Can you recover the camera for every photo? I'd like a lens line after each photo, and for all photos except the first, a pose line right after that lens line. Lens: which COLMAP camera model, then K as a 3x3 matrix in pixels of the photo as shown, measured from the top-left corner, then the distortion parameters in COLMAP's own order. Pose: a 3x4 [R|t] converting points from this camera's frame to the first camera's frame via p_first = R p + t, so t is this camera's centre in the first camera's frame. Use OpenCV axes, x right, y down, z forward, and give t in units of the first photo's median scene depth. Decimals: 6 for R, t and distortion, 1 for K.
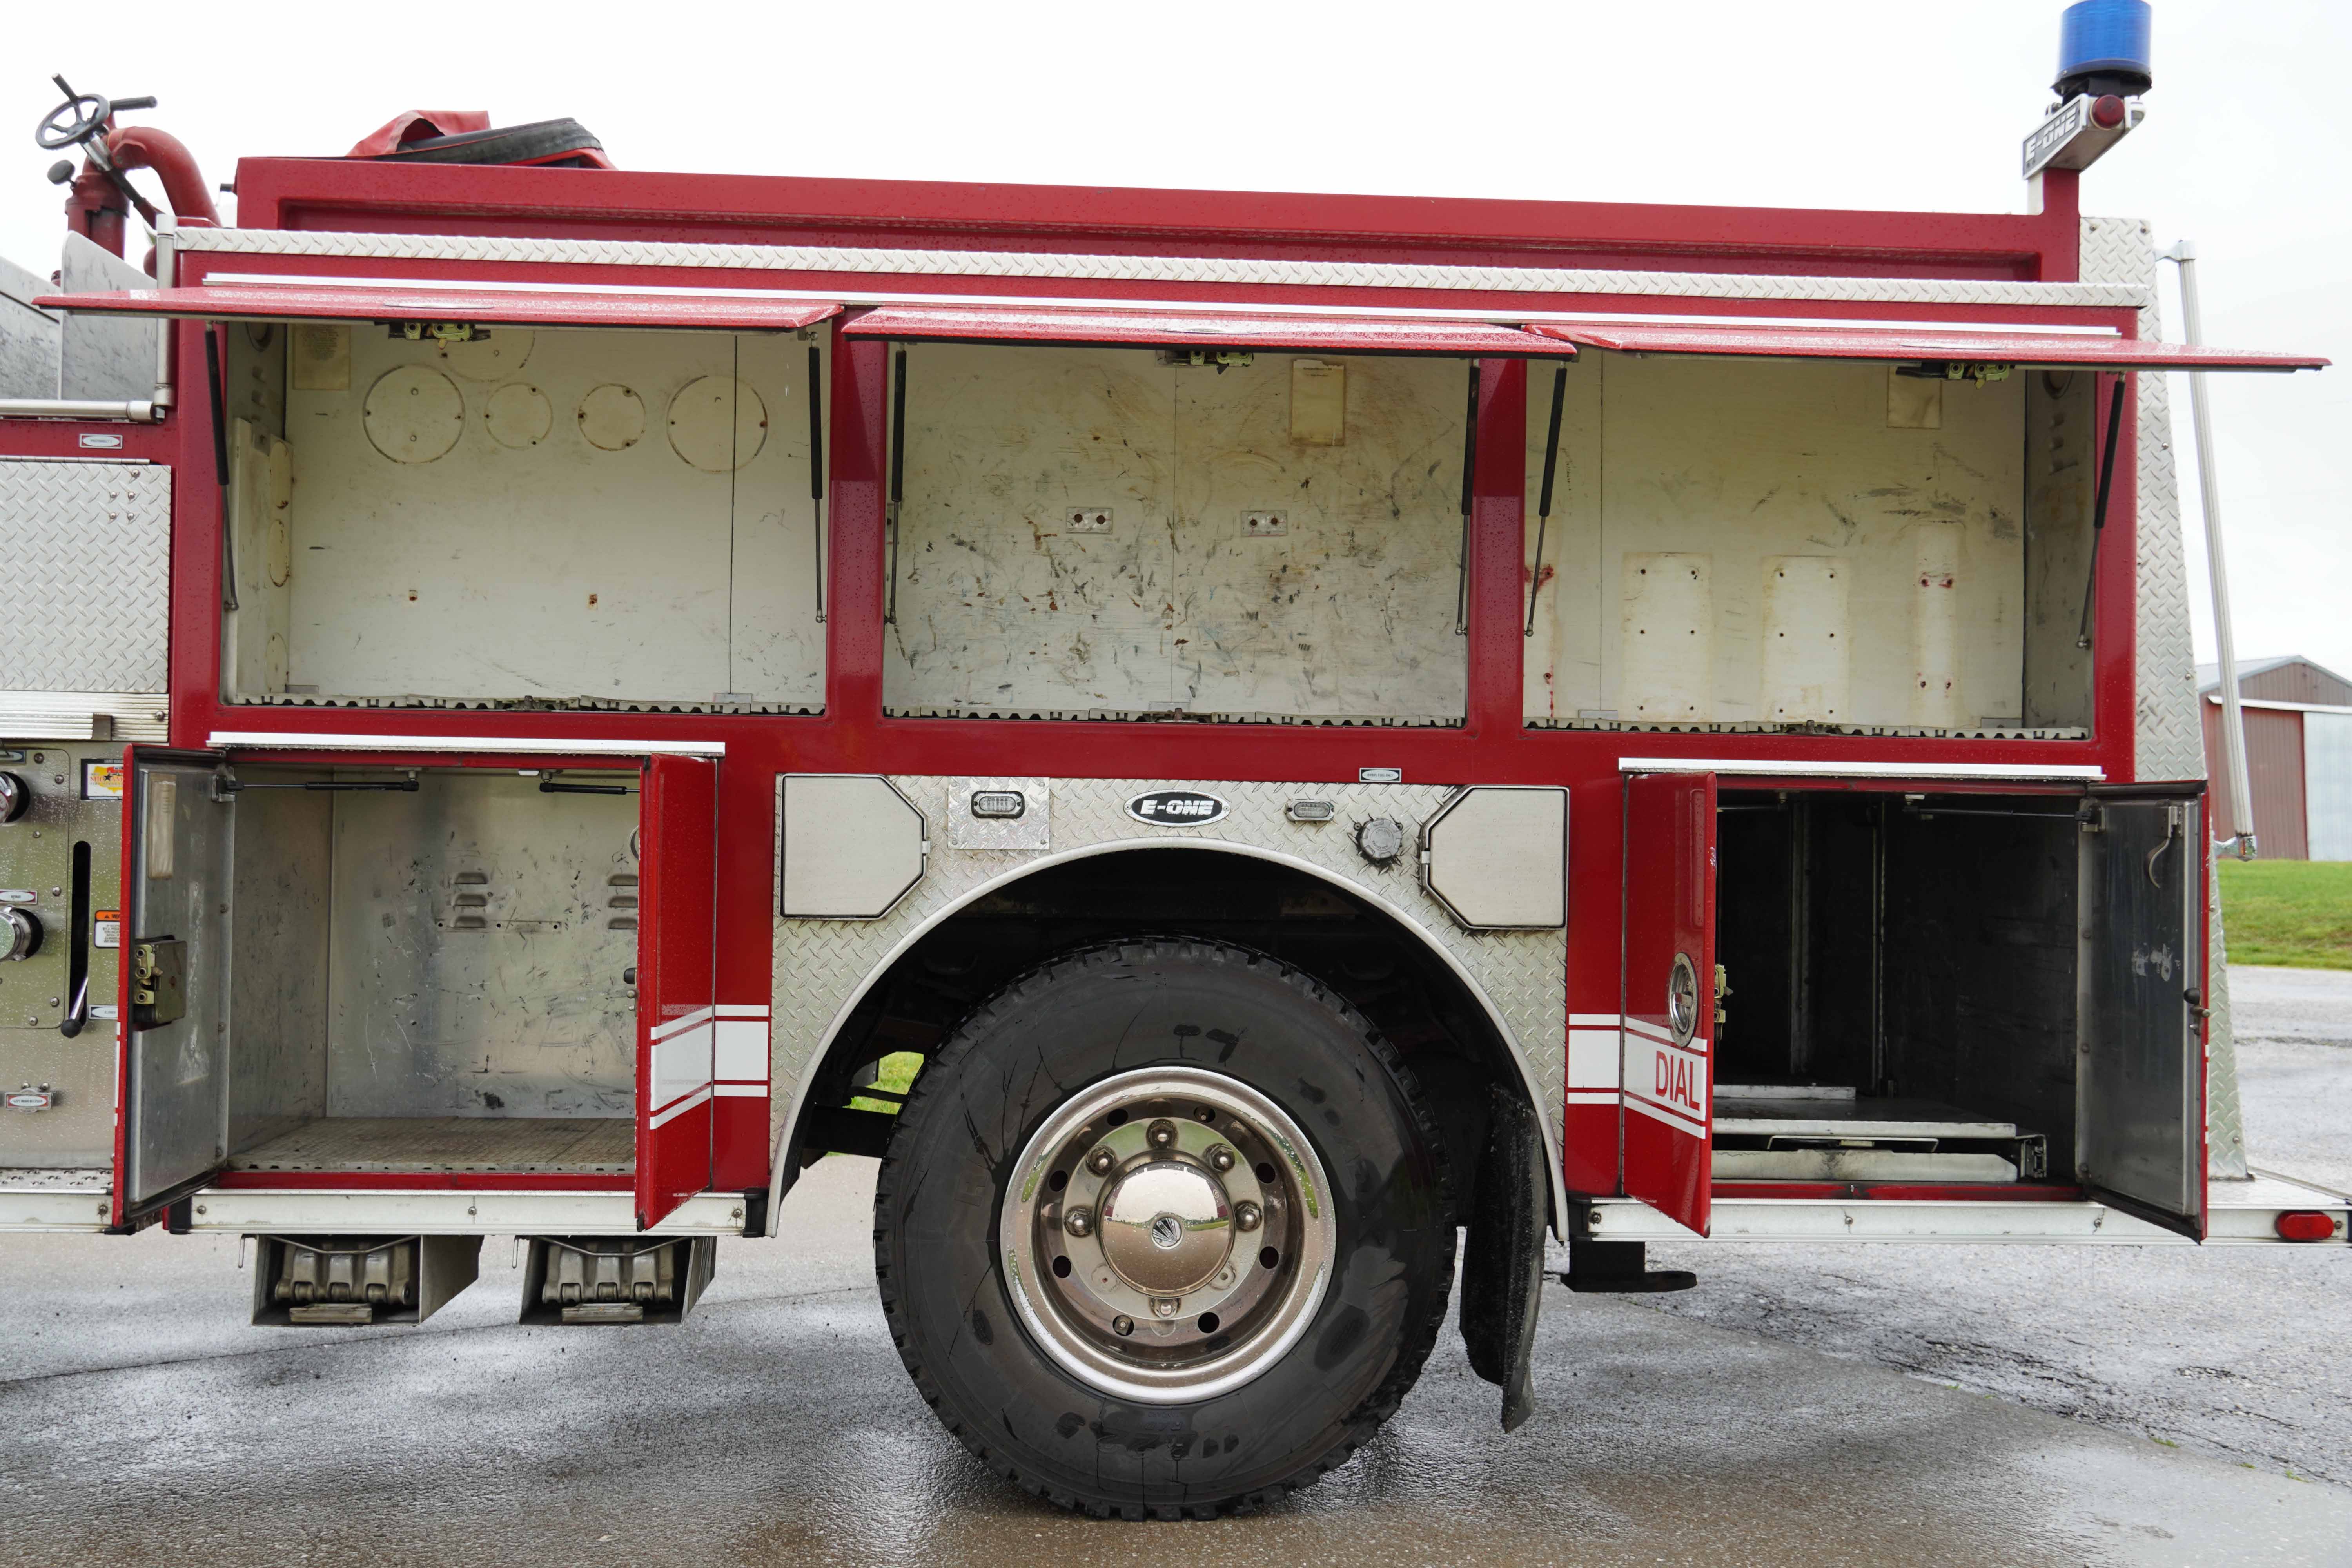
lens RADIAL K [[2360.0, 0, 1176.0], [0, 2360.0, 784.0], [0, 0, 1]] dist [0.002011, -0.000504]
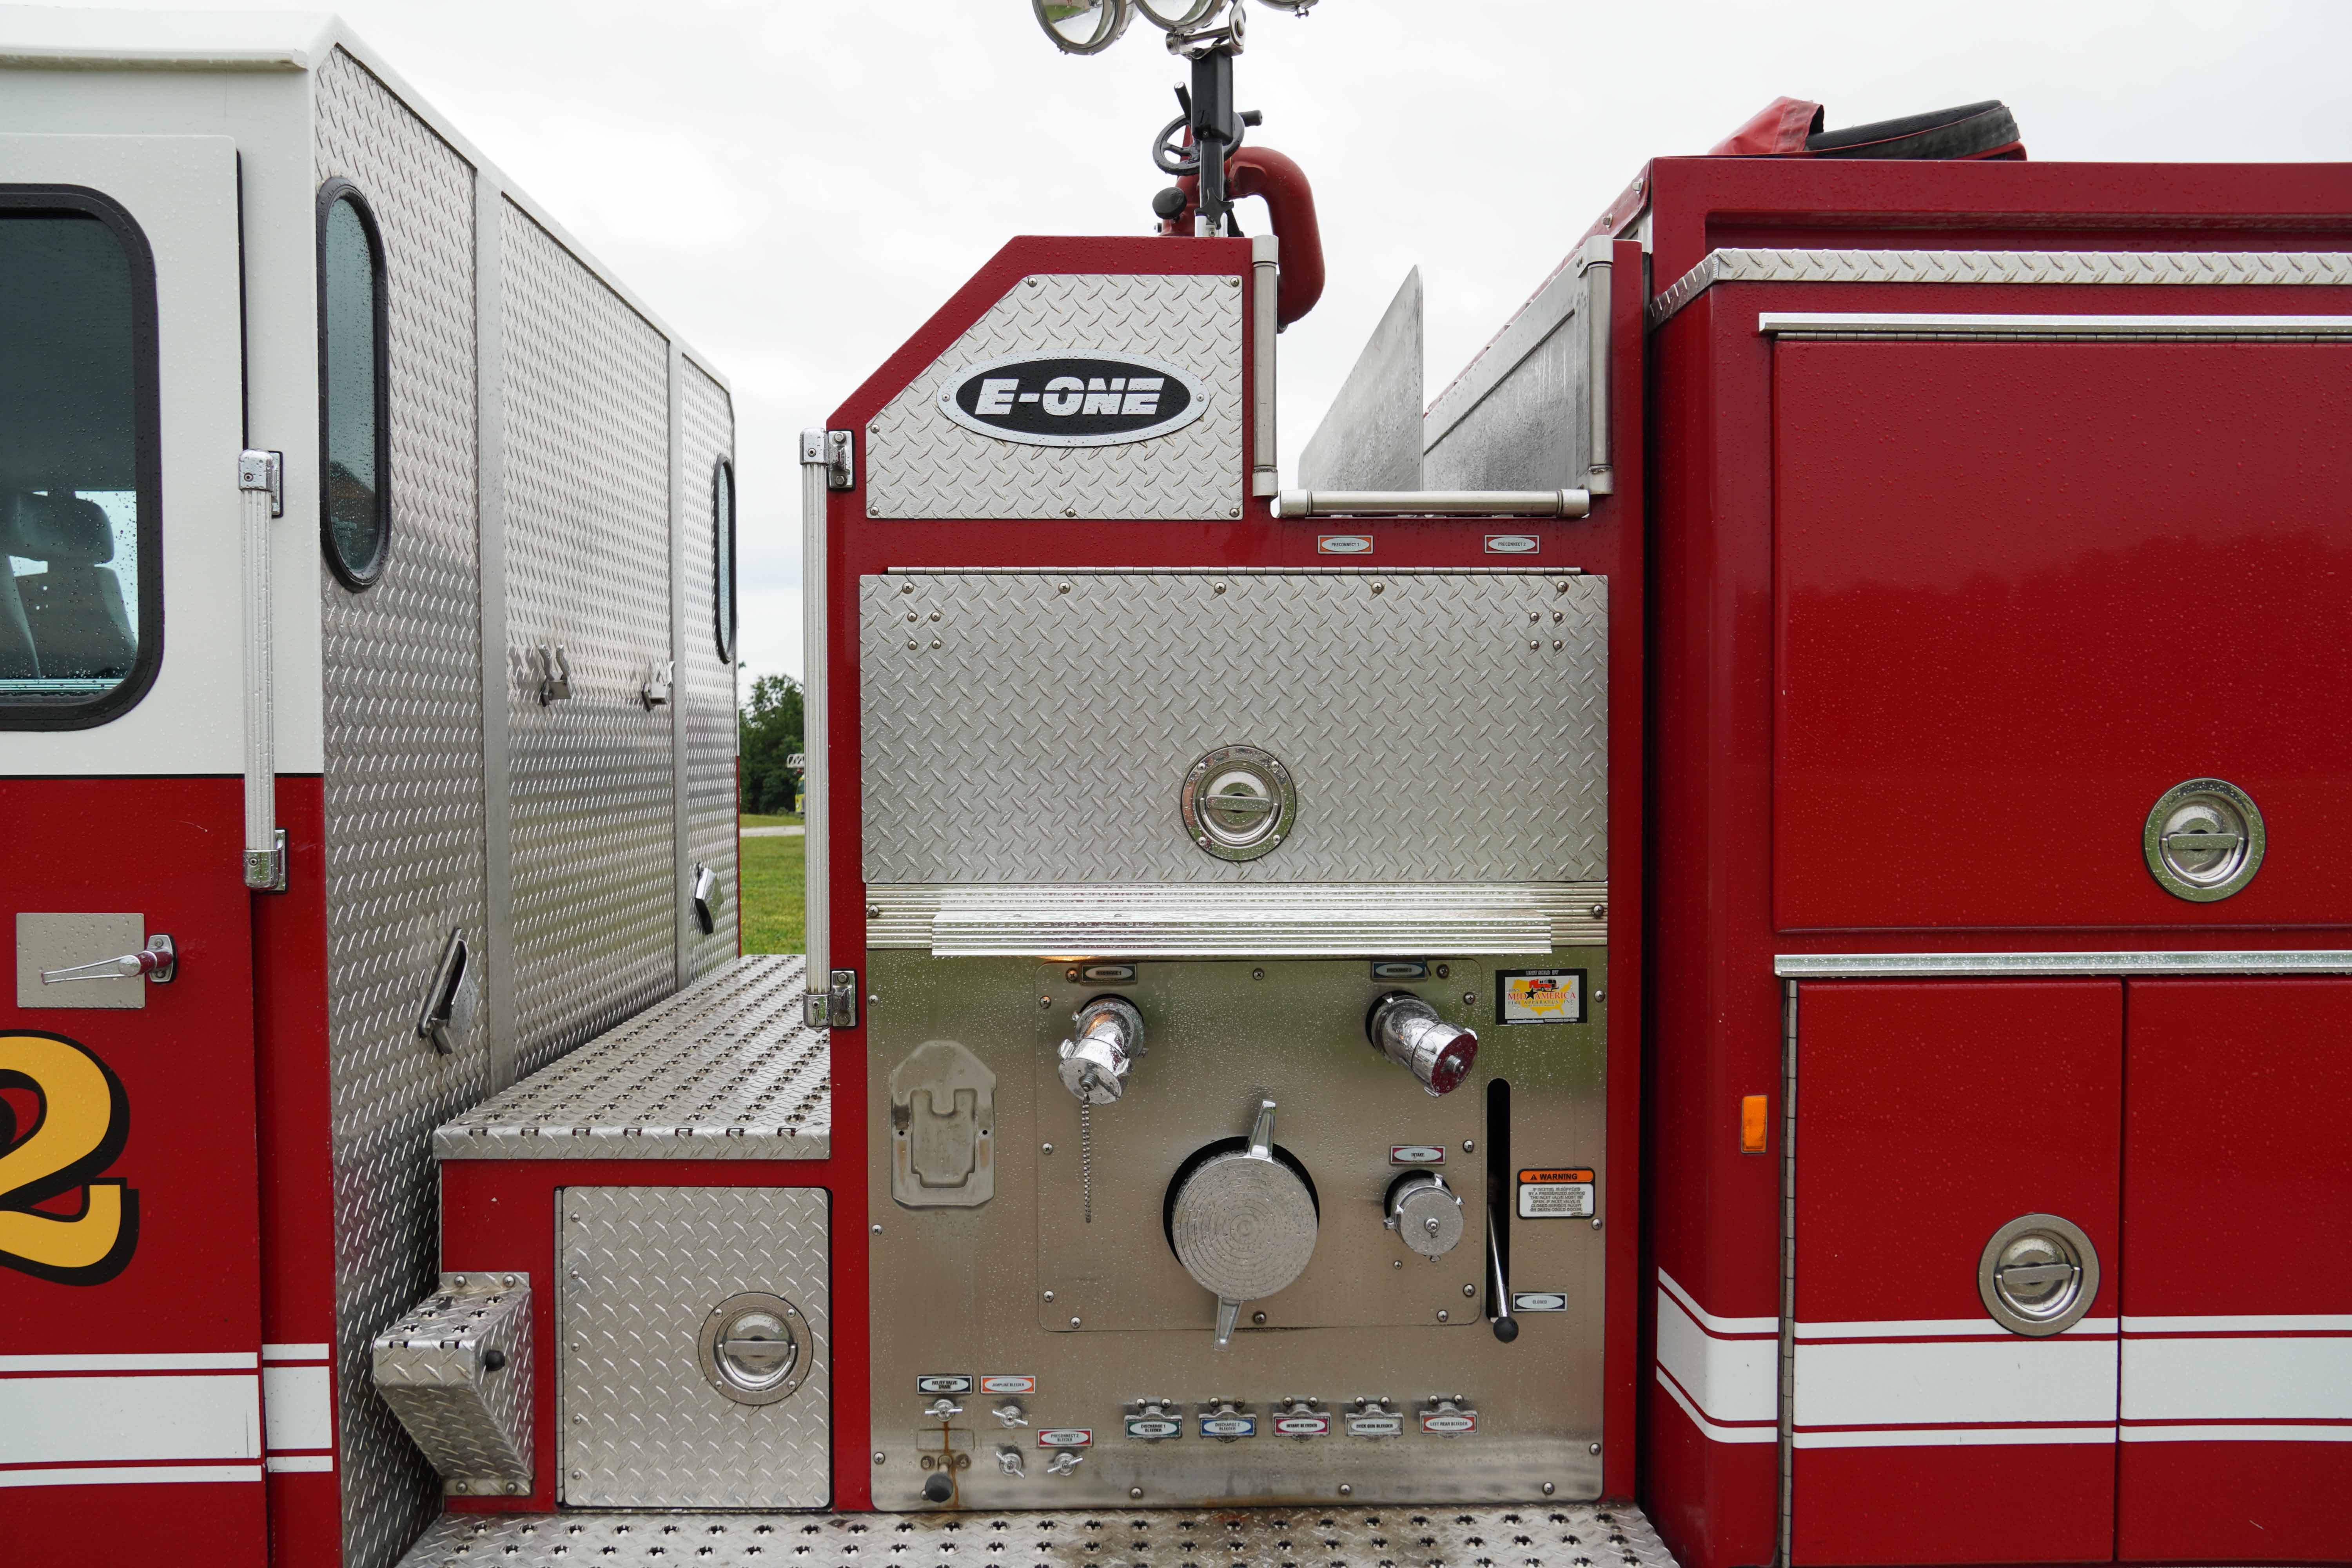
lens RADIAL K [[1785.9, 0, 1176.0], [0, 1785.9, 784.0], [0, 0, 1]] dist [-0.028569, 0.003880]
pose [[0.999239, -0.019061, -0.034036, -0.555742], [0.020509, 0.998877, 0.042720, -0.098096], [0.033184, -0.043385, 0.998507, 0.441826]]
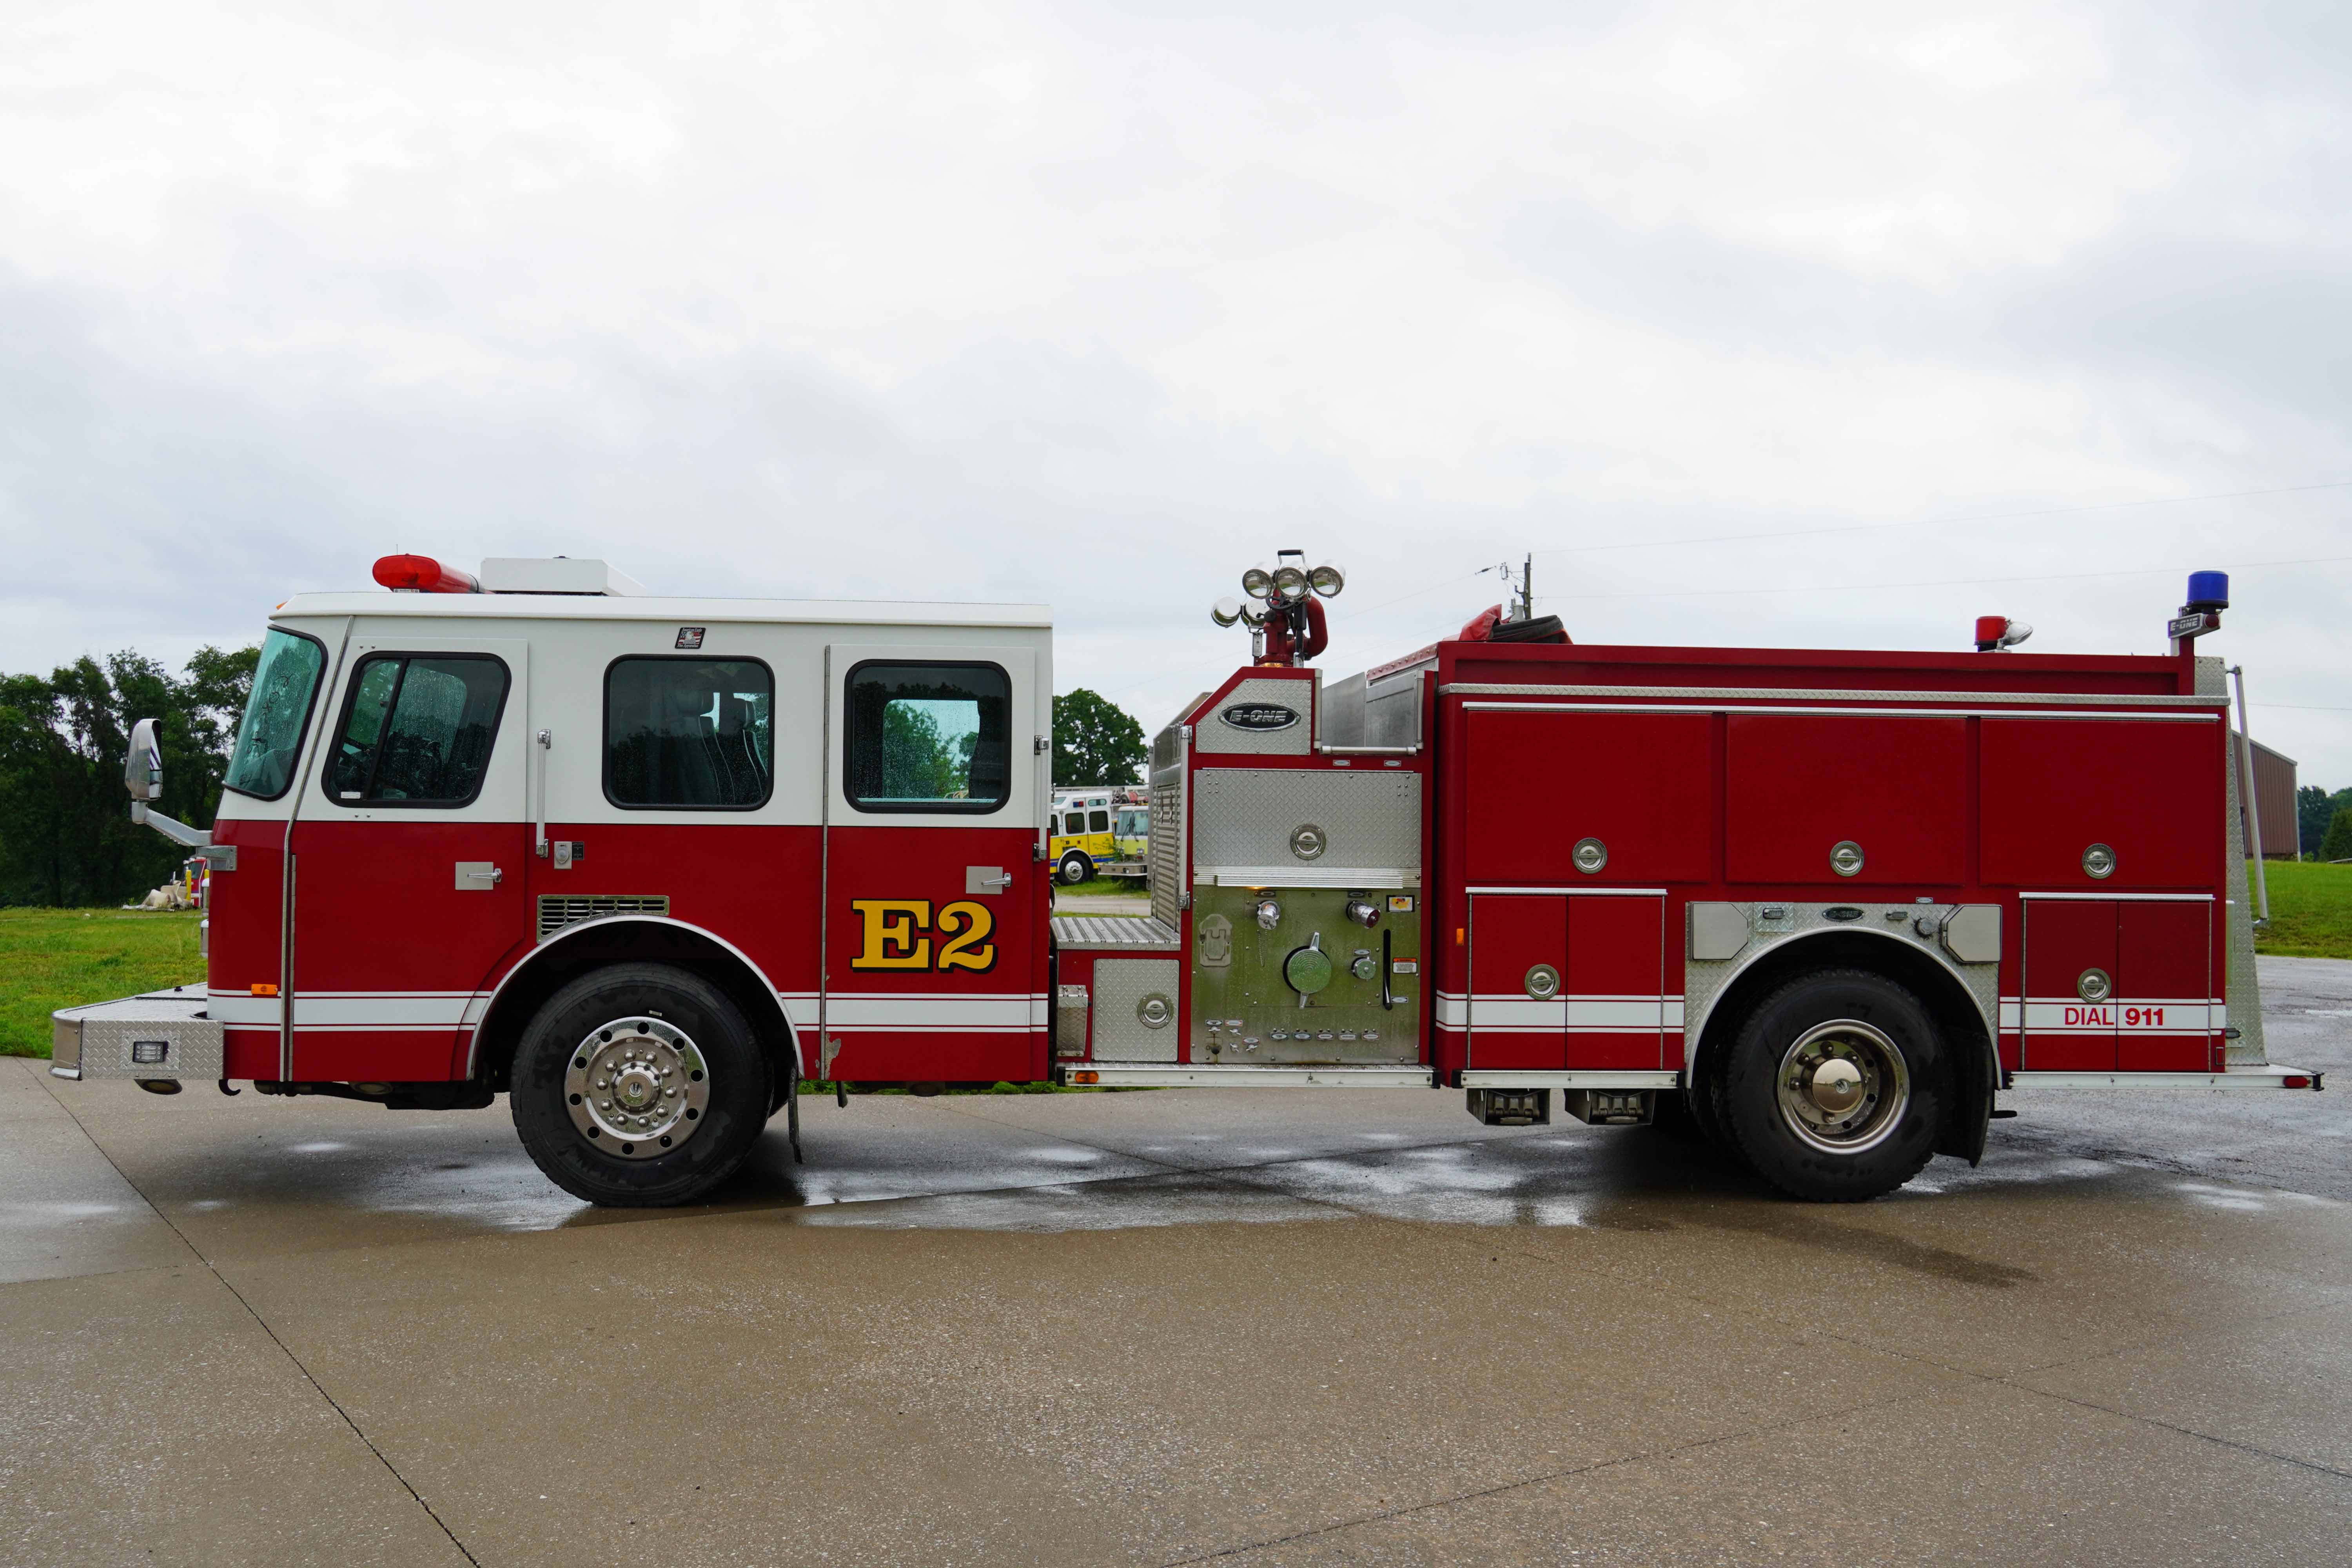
lens RADIAL K [[2098.2, 0, 1176.0], [0, 2098.2, 784.0], [0, 0, 1]] dist [-0.000364, 0.007501]
pose [[0.999790, -0.003698, 0.020149, -0.736905], [0.003620, 0.999986, 0.003901, -0.136363], [-0.020163, -0.003827, 0.999789, -1.169807]]
